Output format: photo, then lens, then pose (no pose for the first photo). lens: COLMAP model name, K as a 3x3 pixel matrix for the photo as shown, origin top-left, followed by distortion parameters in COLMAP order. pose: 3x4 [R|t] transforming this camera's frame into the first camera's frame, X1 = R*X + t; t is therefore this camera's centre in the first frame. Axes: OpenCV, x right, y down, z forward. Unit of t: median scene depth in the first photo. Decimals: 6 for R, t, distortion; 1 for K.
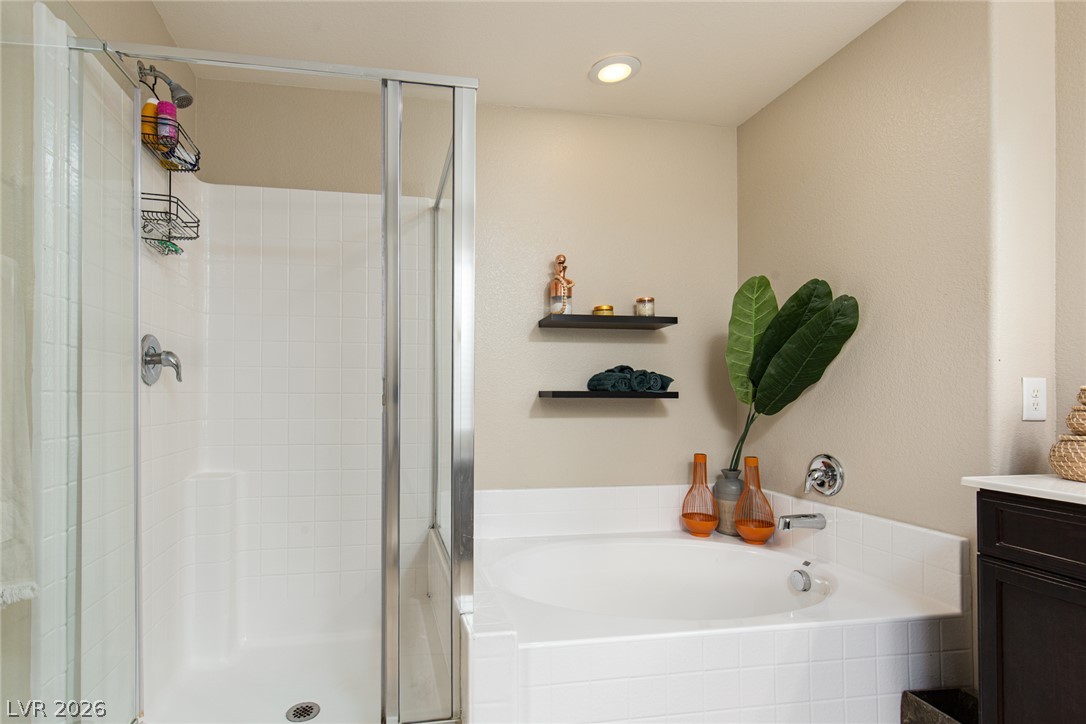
lens RADIAL K [[481.4, 0, 541.9], [0, 481.4, 388.8], [0, 0, 1]] dist [0.000808, 0.000211]
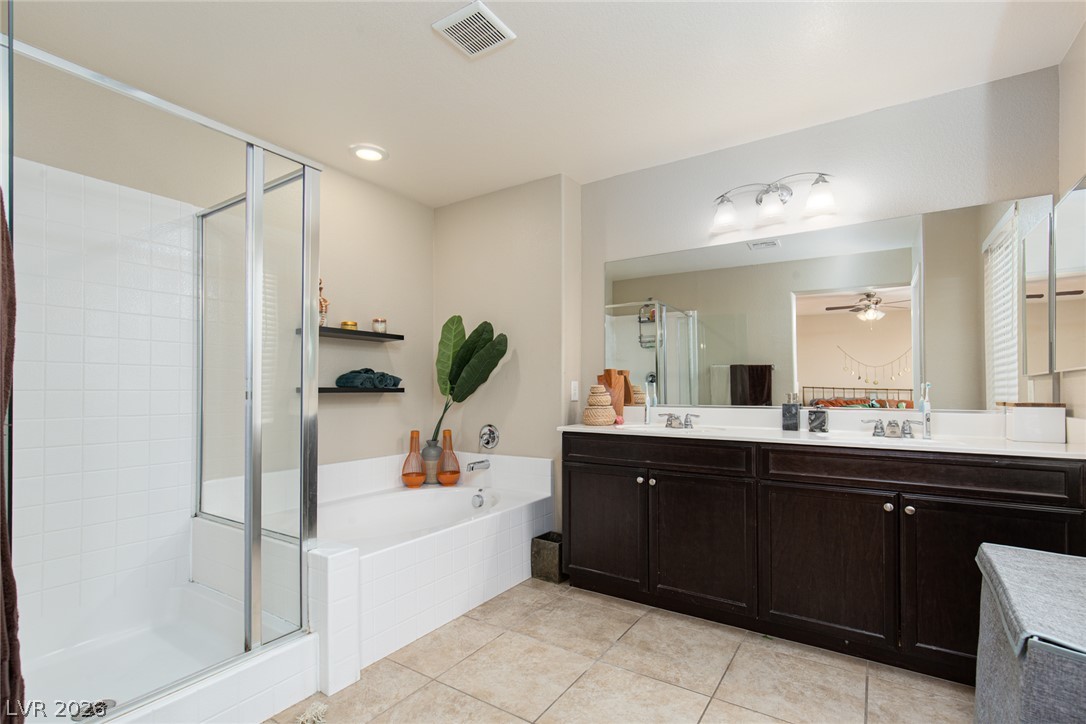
lens RADIAL K [[481.4, 0, 541.9], [0, 481.4, 388.8], [0, 0, 1]] dist [0.000808, 0.000211]
pose [[0.694368, -0.001740, 0.719618, -0.479267], [-0.004299, 0.999969, 0.006566, -0.002550], [-0.719607, -0.007653, 0.694339, -0.297896]]
